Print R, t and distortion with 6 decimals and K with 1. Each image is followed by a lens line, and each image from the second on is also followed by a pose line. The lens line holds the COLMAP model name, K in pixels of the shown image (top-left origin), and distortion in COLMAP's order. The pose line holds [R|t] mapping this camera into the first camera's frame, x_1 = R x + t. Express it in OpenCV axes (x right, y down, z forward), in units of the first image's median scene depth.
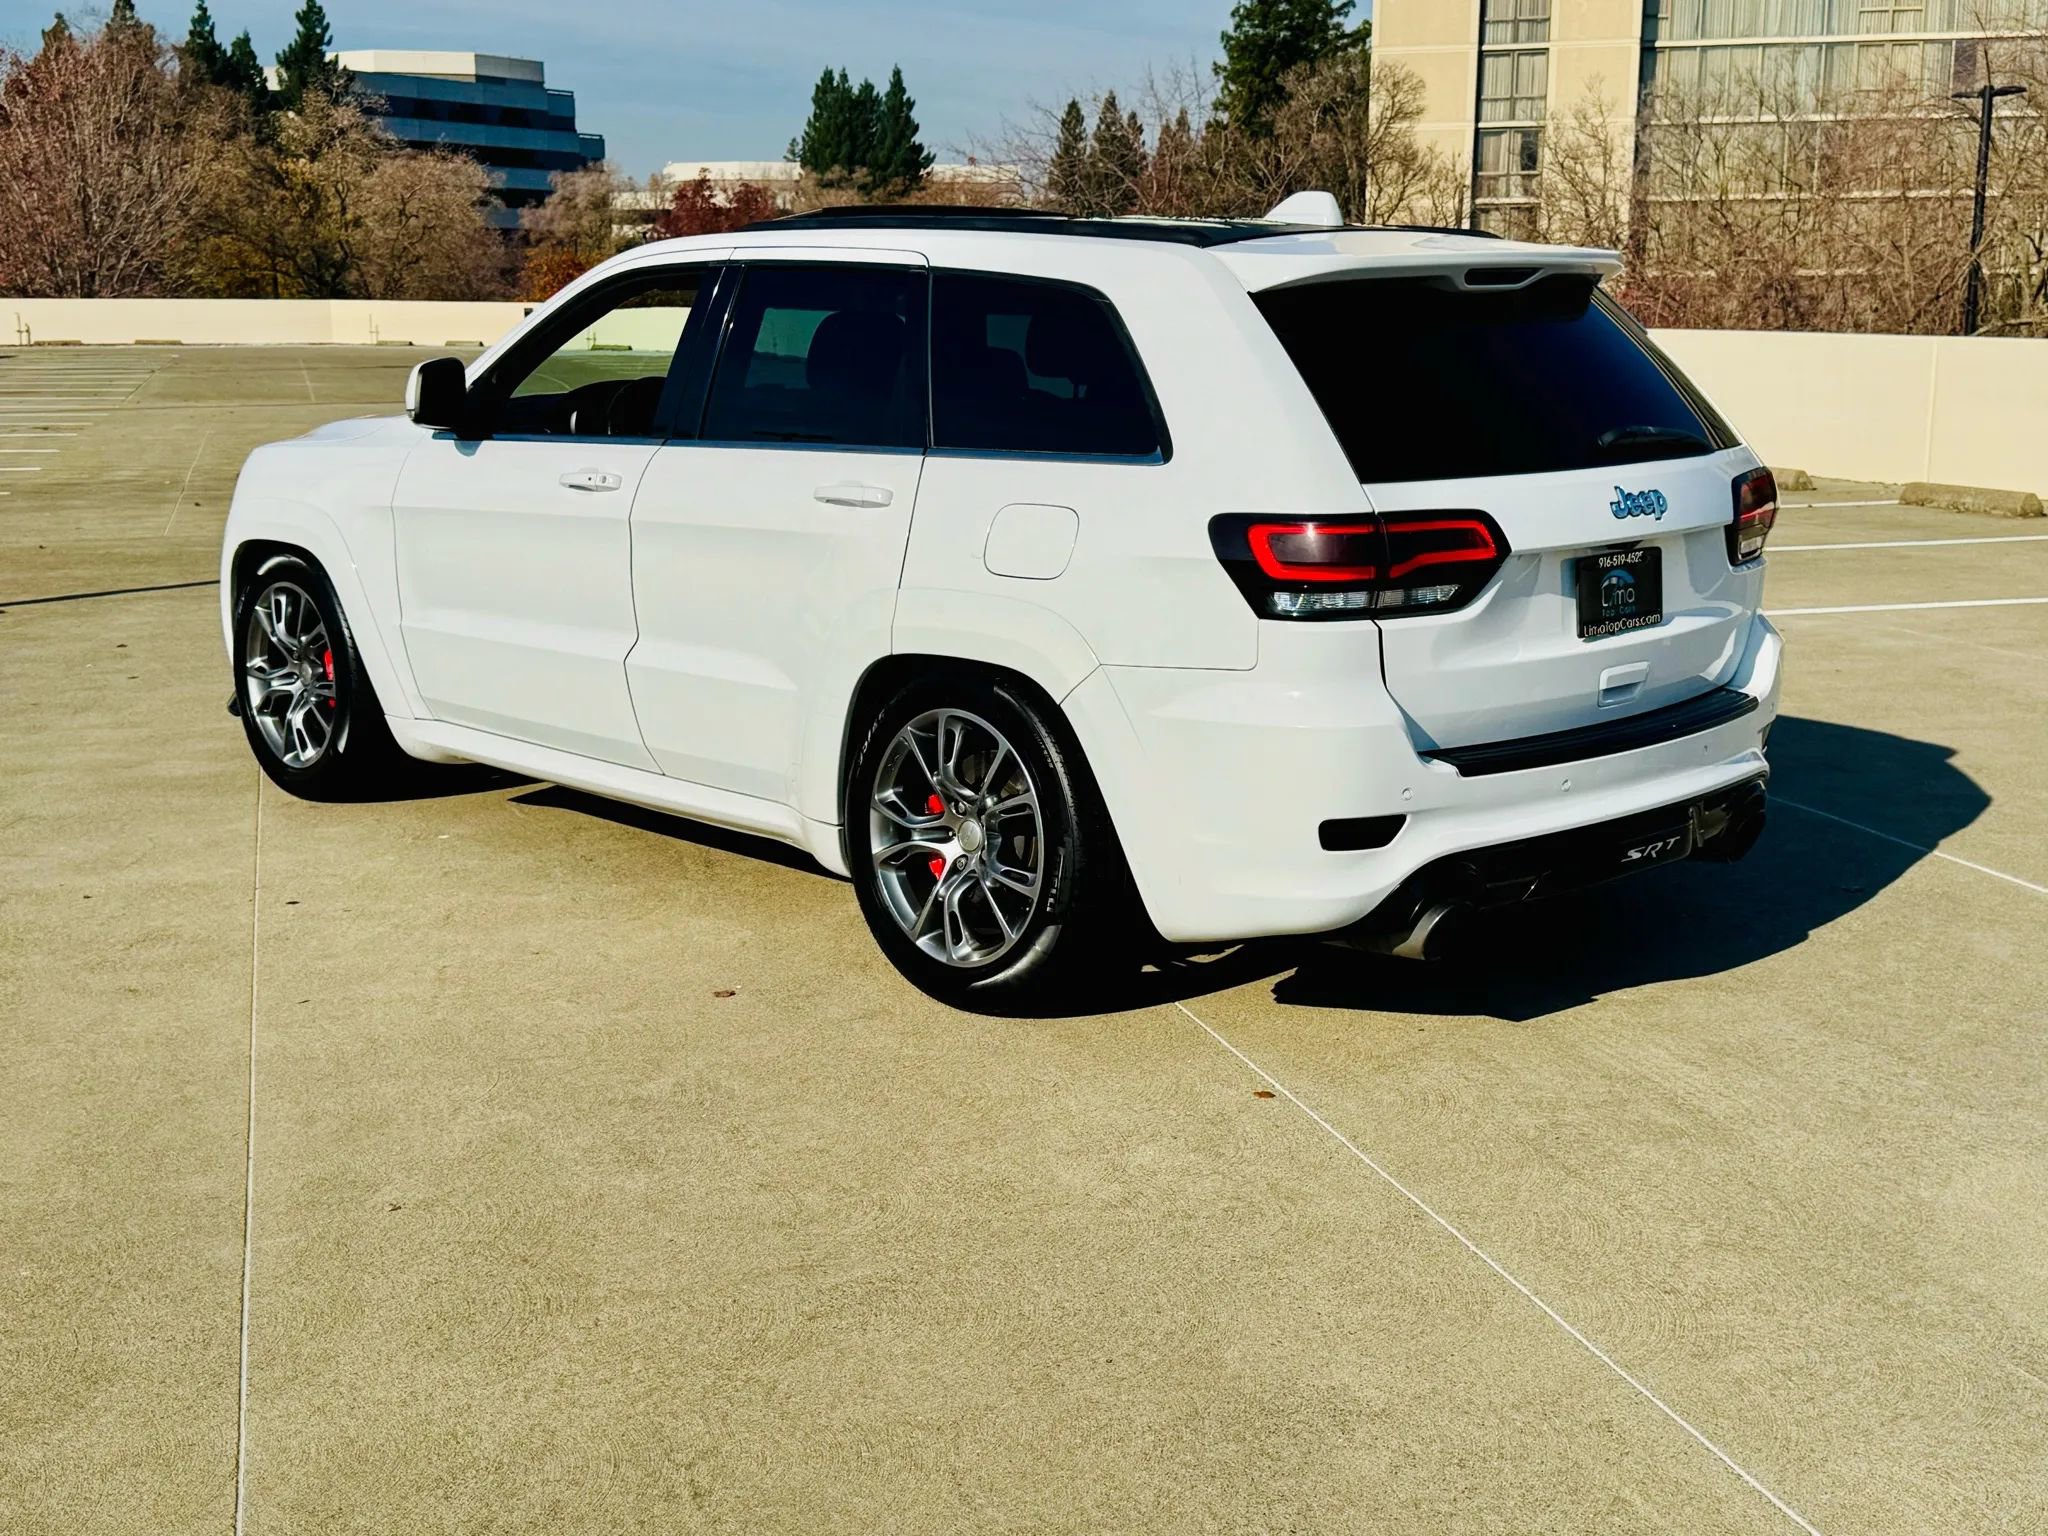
lens RADIAL K [[2449.8, 0, 1024.0], [0, 2449.8, 768.0], [0, 0, 1]] dist [0.222211, -0.573128]
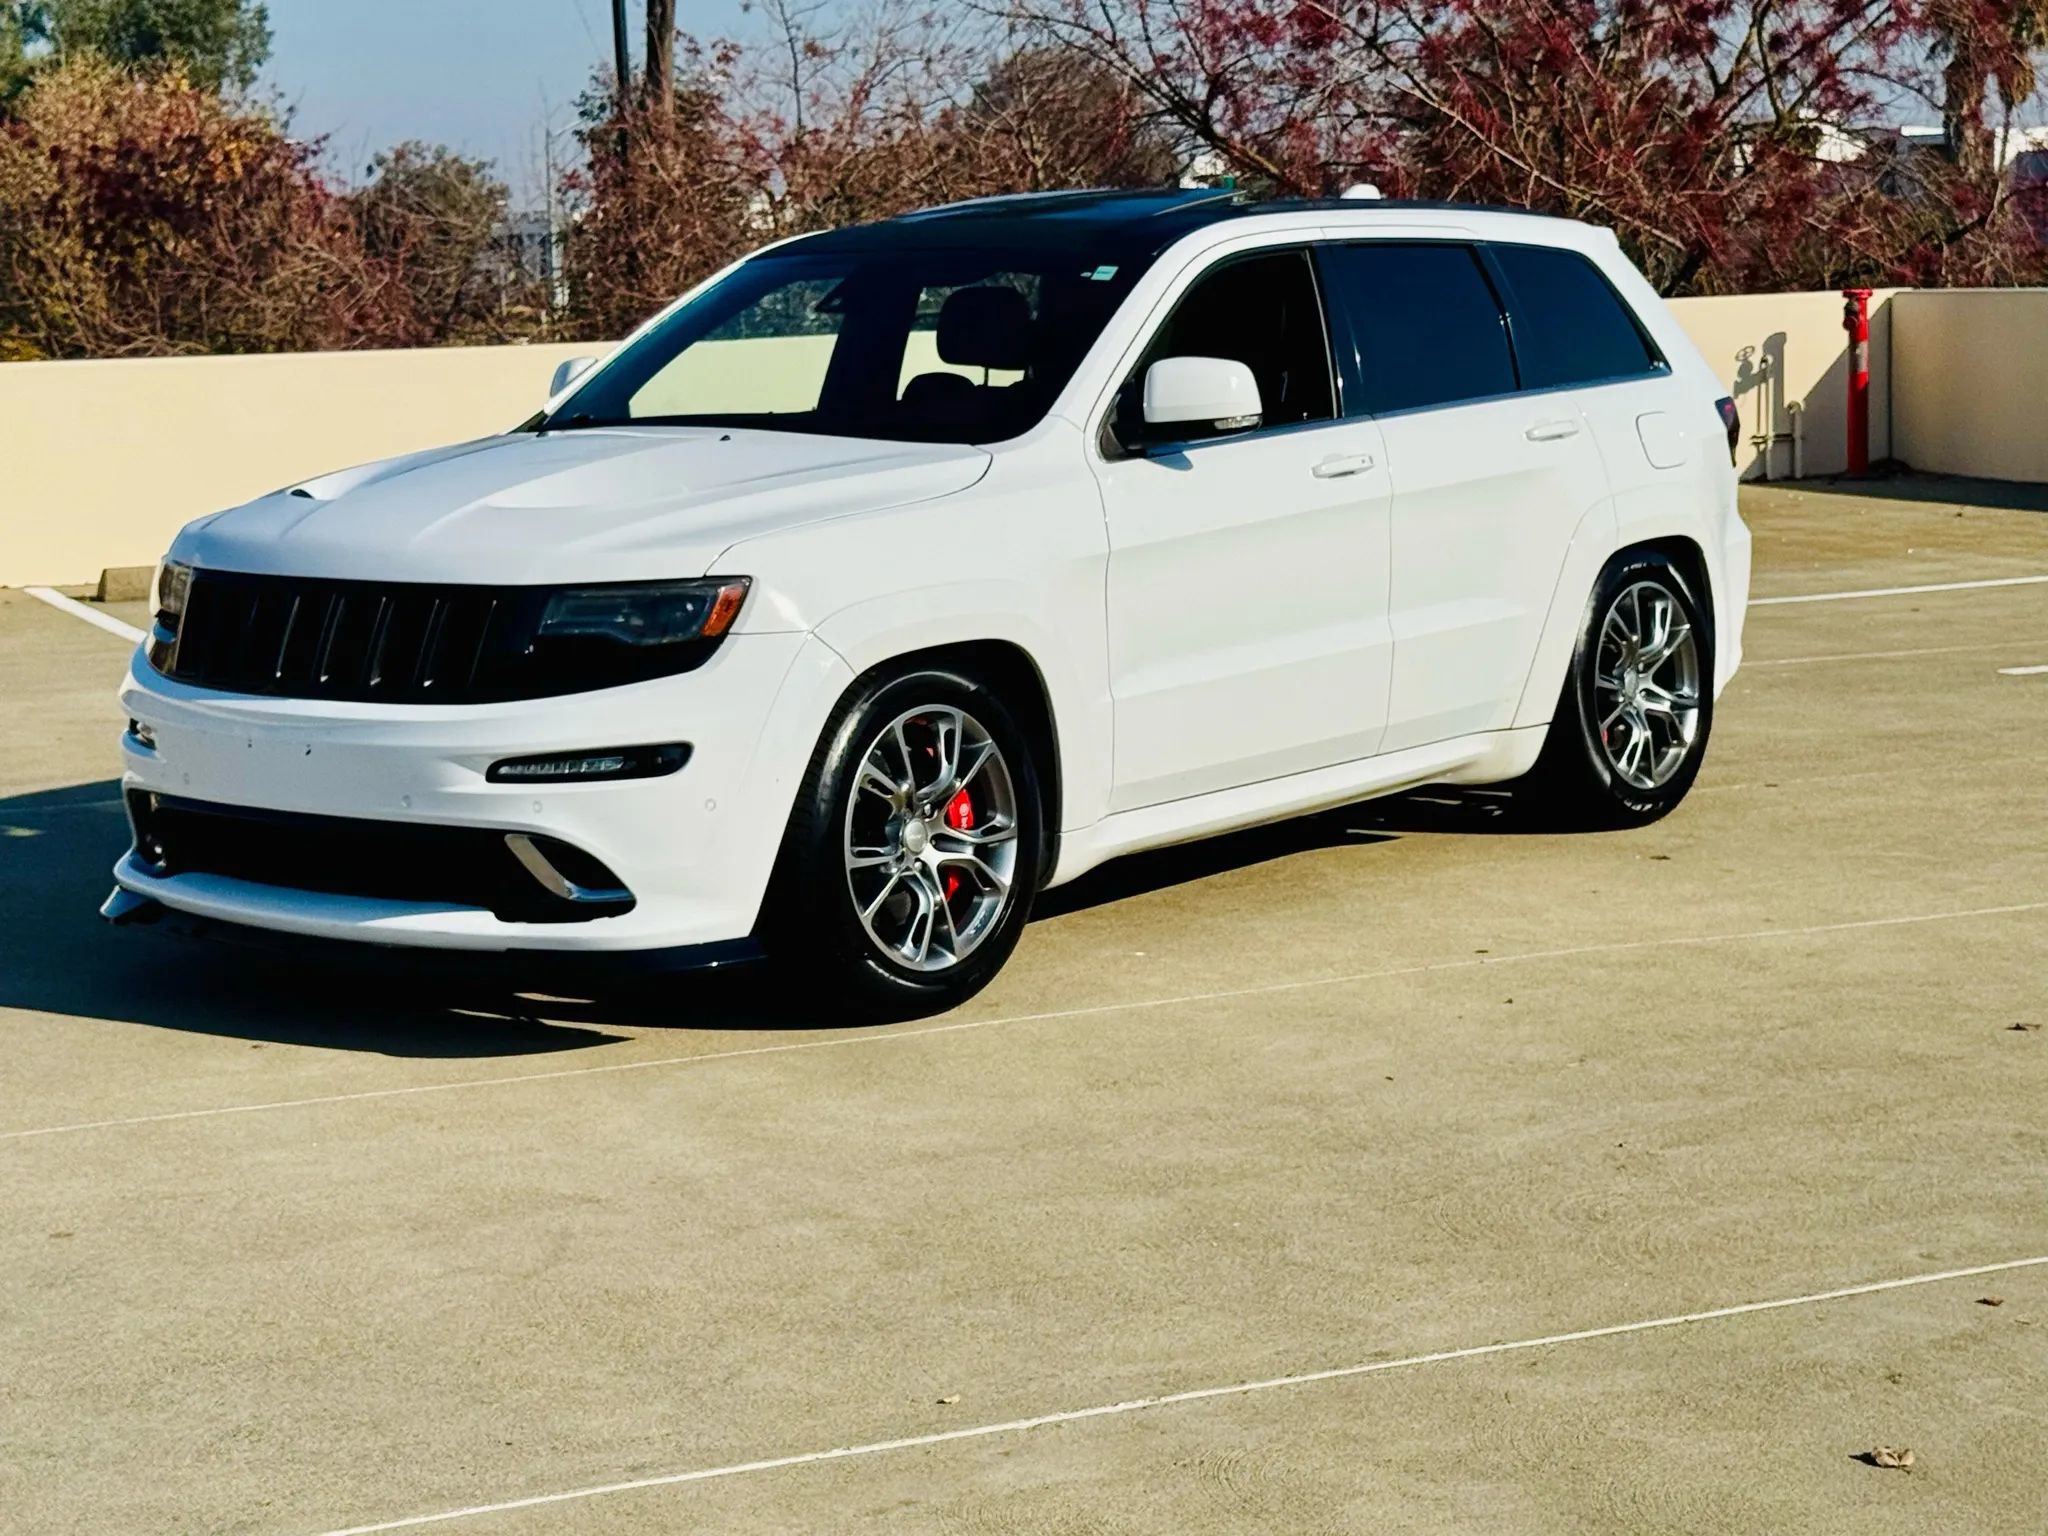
lens RADIAL K [[3860.8, 0, 1024.0], [0, 3860.8, 768.0], [0, 0, 1]] dist [0.158559, -0.267887]
pose [[-0.149581, -0.129001, 0.980298, -1.363362], [0.220103, 0.962231, 0.160208, -0.224907], [-0.963940, 0.239731, -0.115538, 1.099930]]
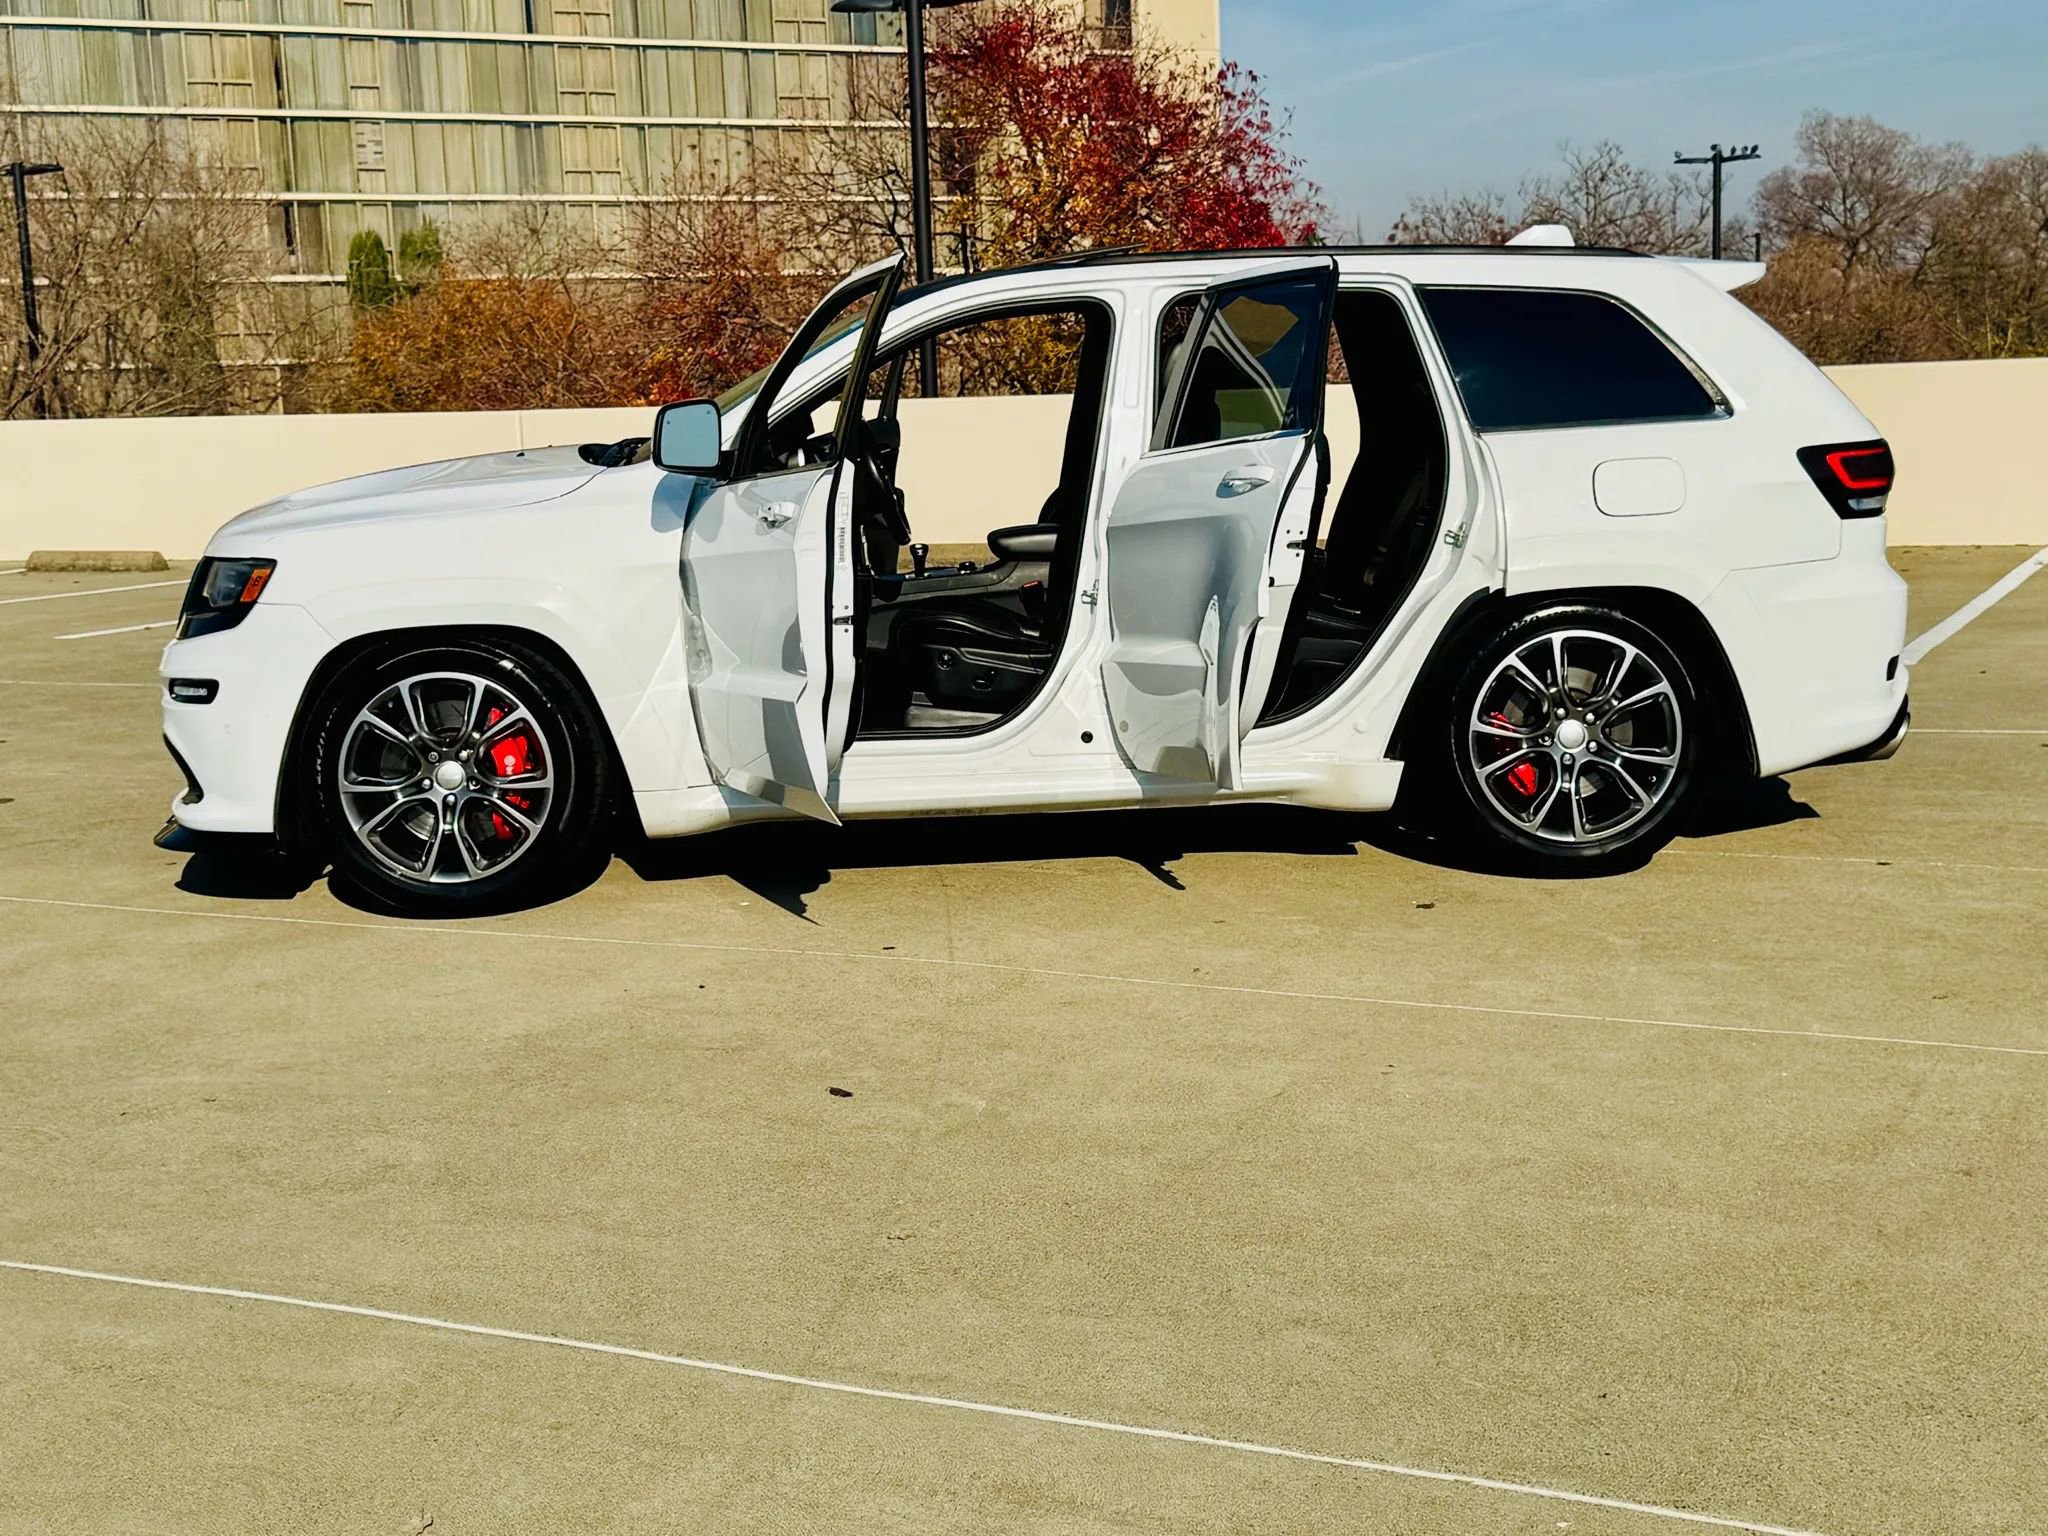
lens RADIAL K [[2893.6, 0, 1024.0], [0, 2893.6, 768.0], [0, 0, 1]] dist [0.198446, -0.426157]
pose [[0.662082, -0.129735, 0.738117, -0.923004], [0.178670, 0.983828, 0.012658, -0.017025], [-0.727822, 0.123499, 0.674554, 0.155276]]
